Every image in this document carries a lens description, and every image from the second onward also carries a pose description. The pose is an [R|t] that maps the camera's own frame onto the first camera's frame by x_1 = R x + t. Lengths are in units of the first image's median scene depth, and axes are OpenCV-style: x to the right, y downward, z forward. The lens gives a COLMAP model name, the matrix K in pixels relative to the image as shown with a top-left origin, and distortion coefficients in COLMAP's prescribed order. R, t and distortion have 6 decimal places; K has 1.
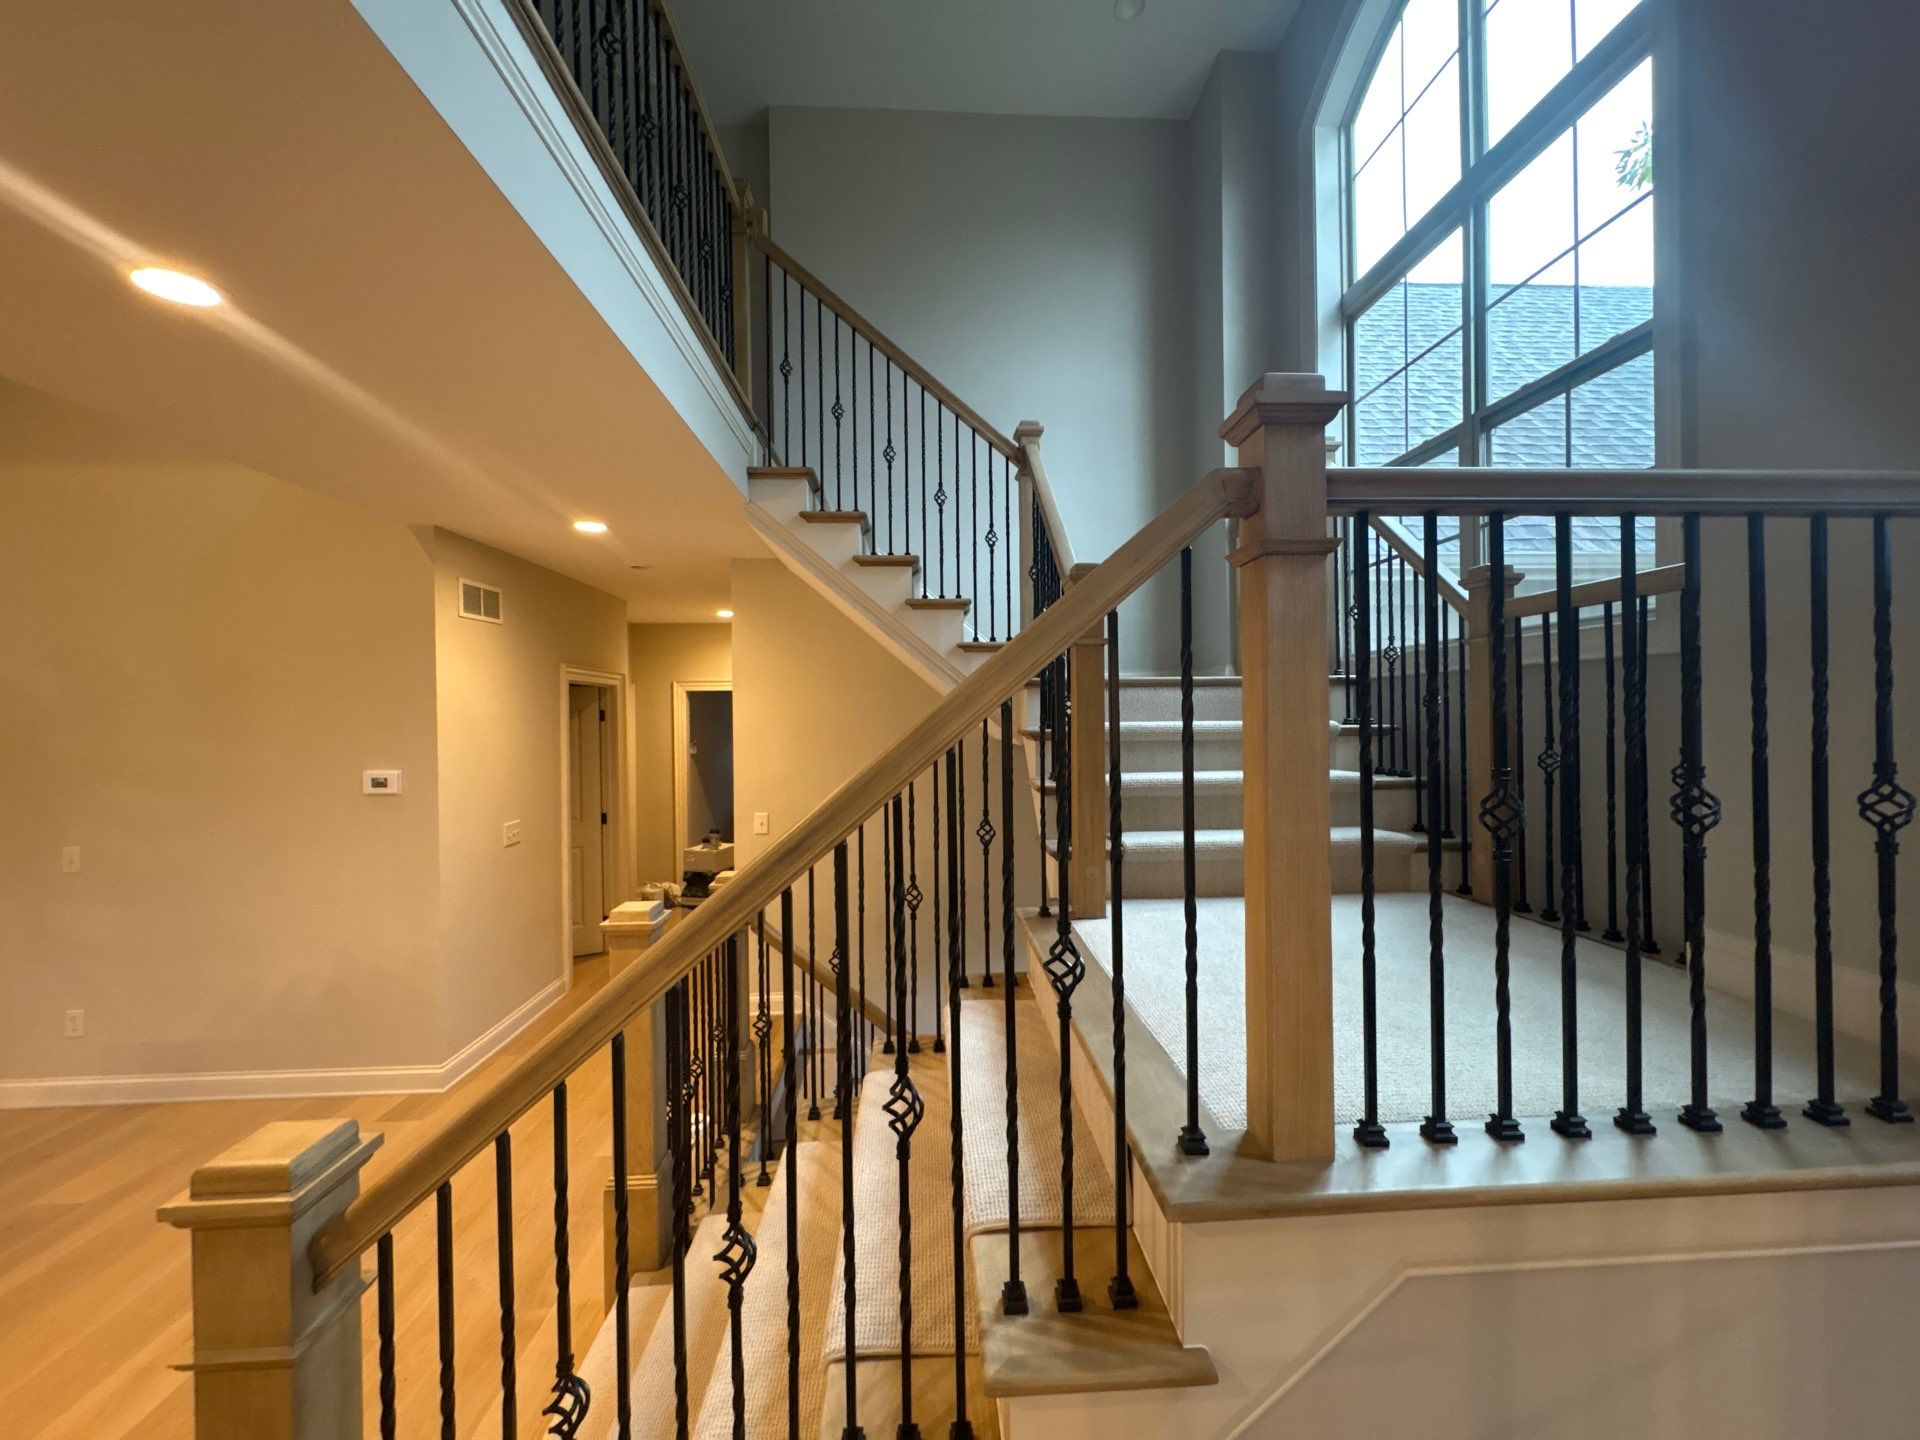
lens RADIAL K [[762.6, 0, 951.7], [0, 762.6, 724.6], [0, 0, 1]] dist [-0.001058, -0.000515]
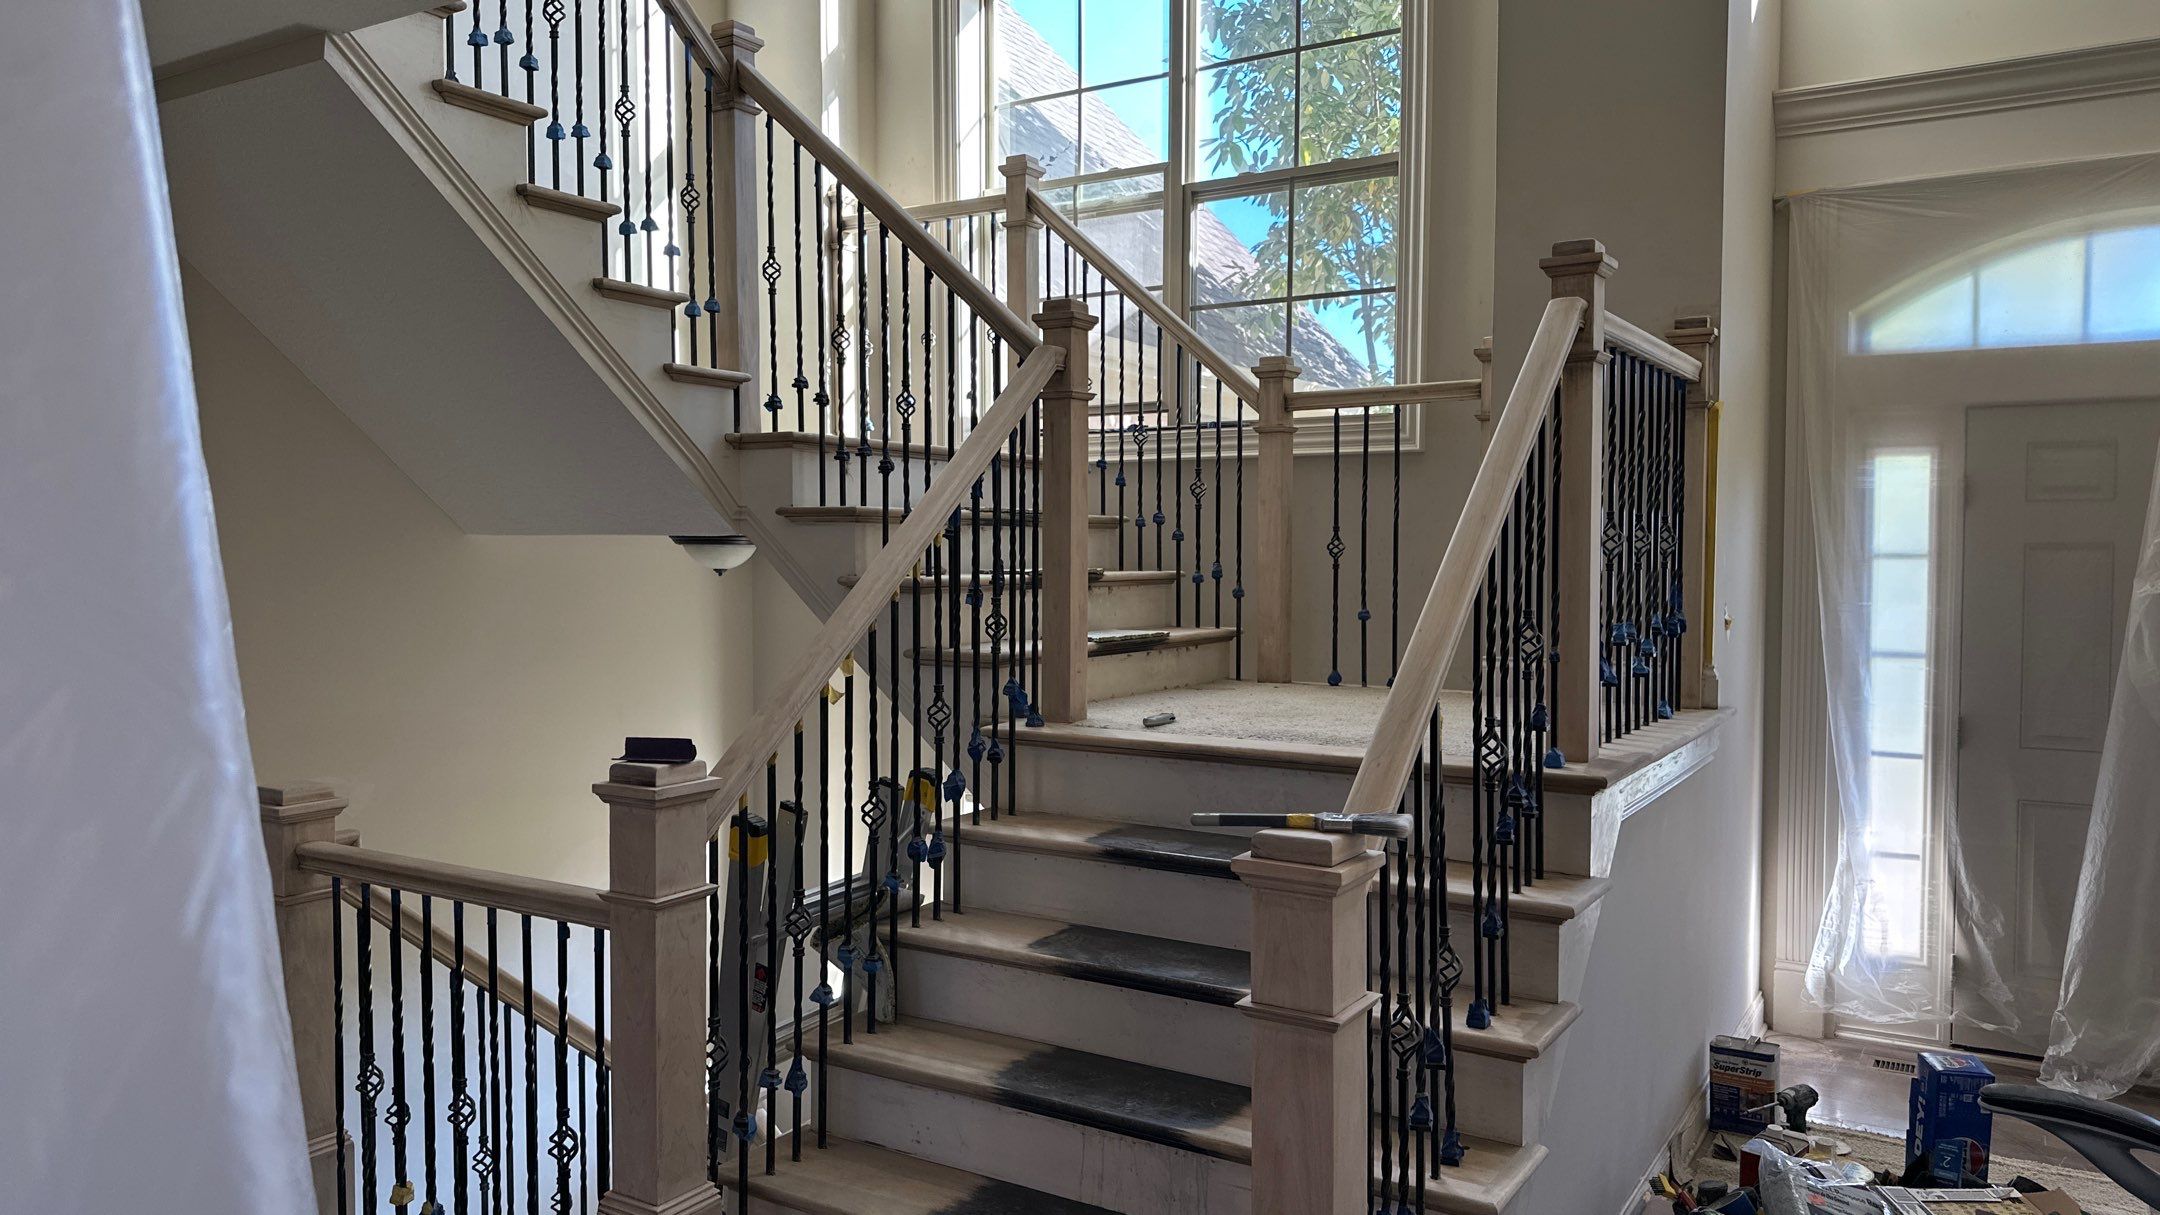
lens RADIAL K [[1515.7, 0, 1085.8], [0, 1515.7, 607.8], [0, 0, 1]] dist [0.159806, -0.316326]
pose [[0.577891, -0.017570, 0.815925, -0.785238], [-0.002815, 0.999719, 0.023522, 0.056576], [-0.816109, -0.015890, 0.577679, 0.013617]]
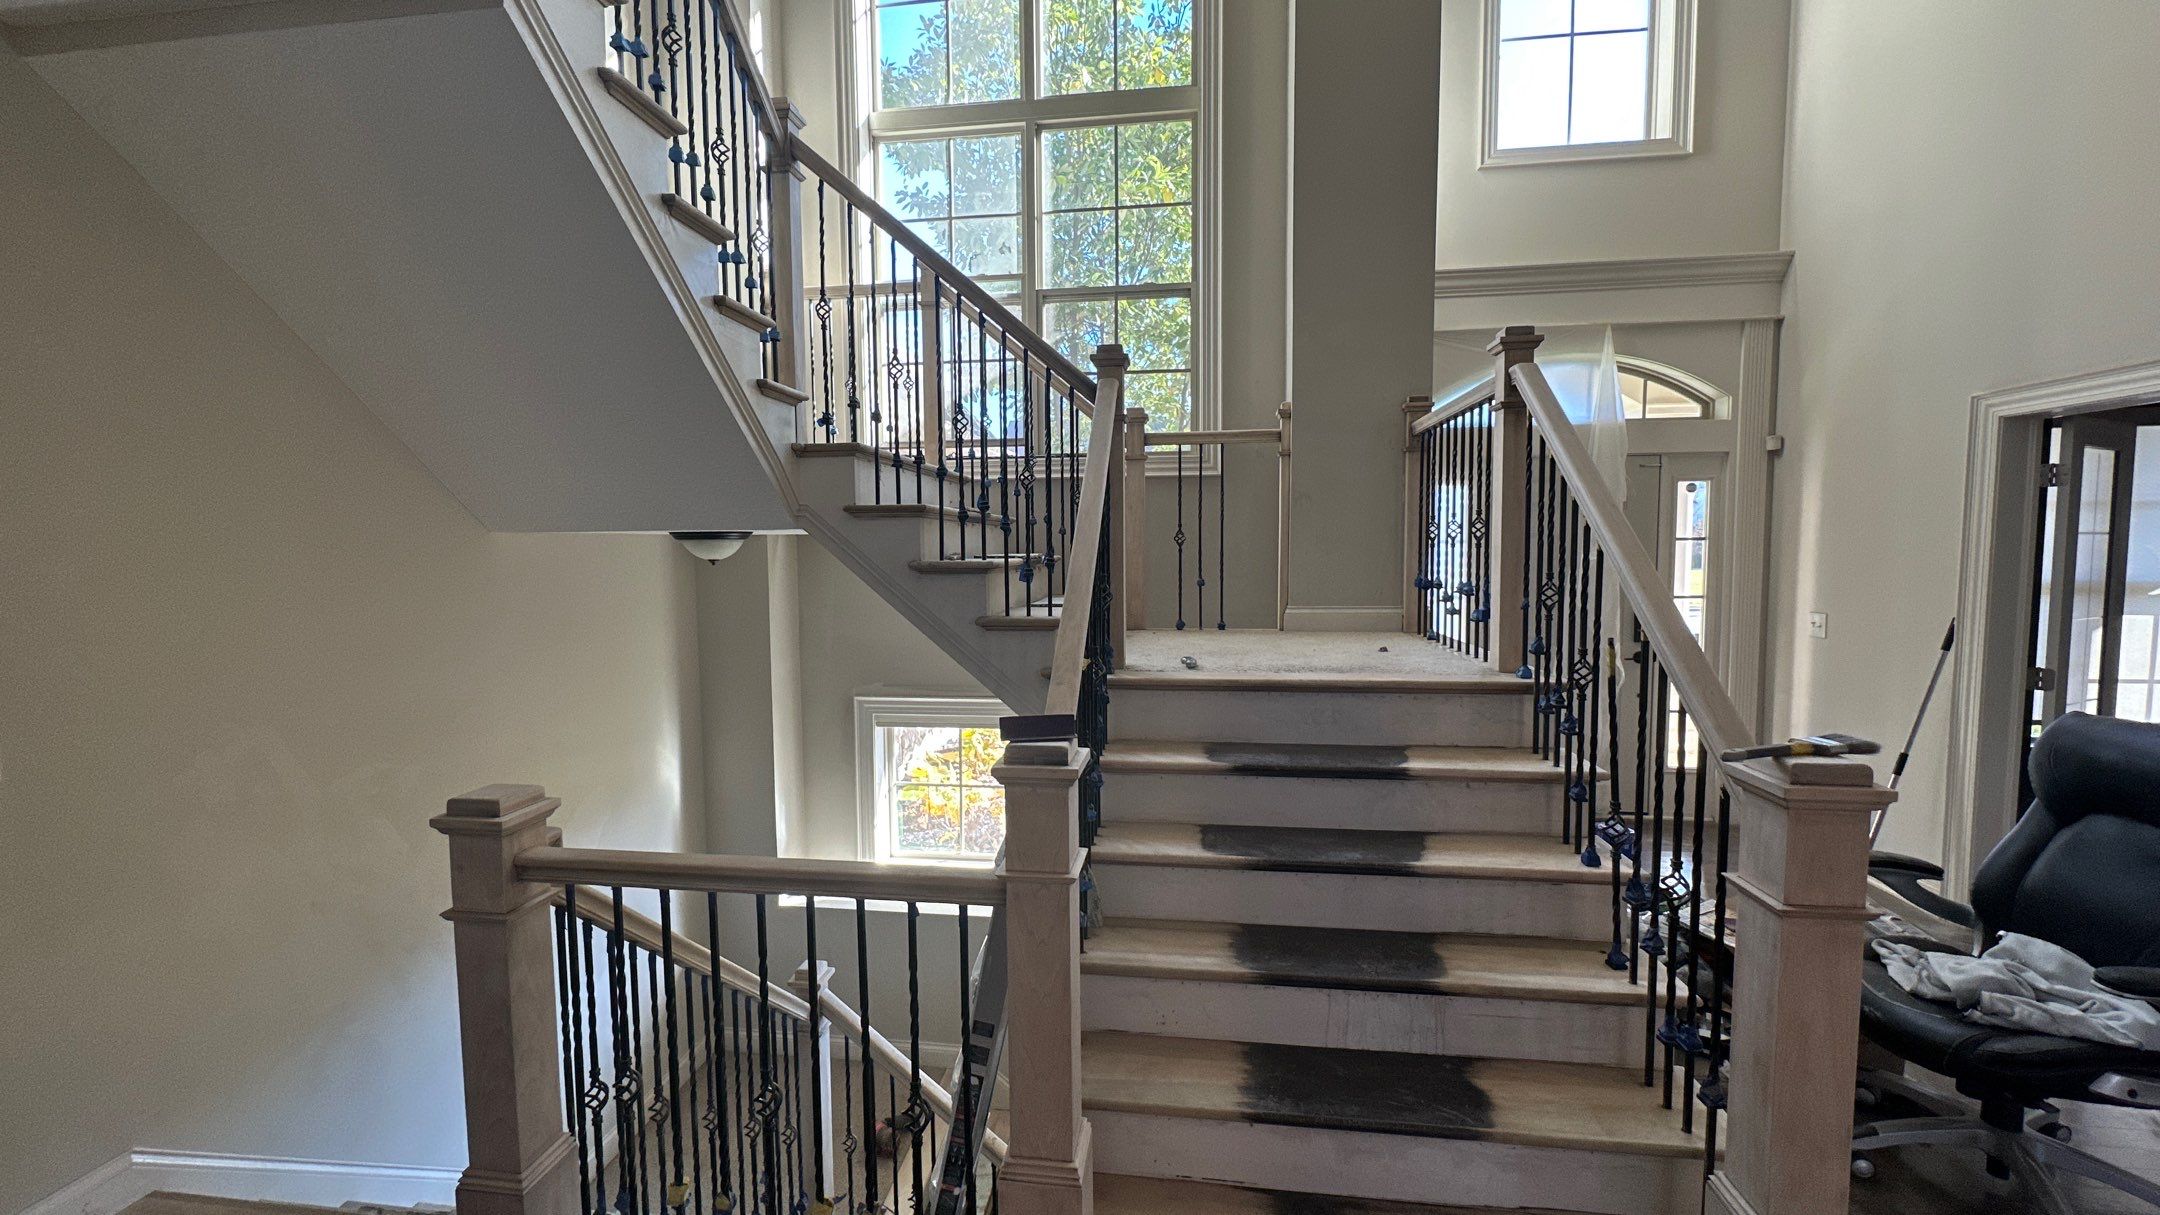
lens RADIAL K [[863.6, 0, 1083.1], [0, 863.6, 601.6], [0, 0, 1]] dist [-0.002028, -0.000179]
pose [[0.192895, -0.051832, 0.979849, -0.707179], [0.013178, 0.998651, 0.050233, 0.060004], [-0.981131, 0.003223, 0.193317, 0.542867]]
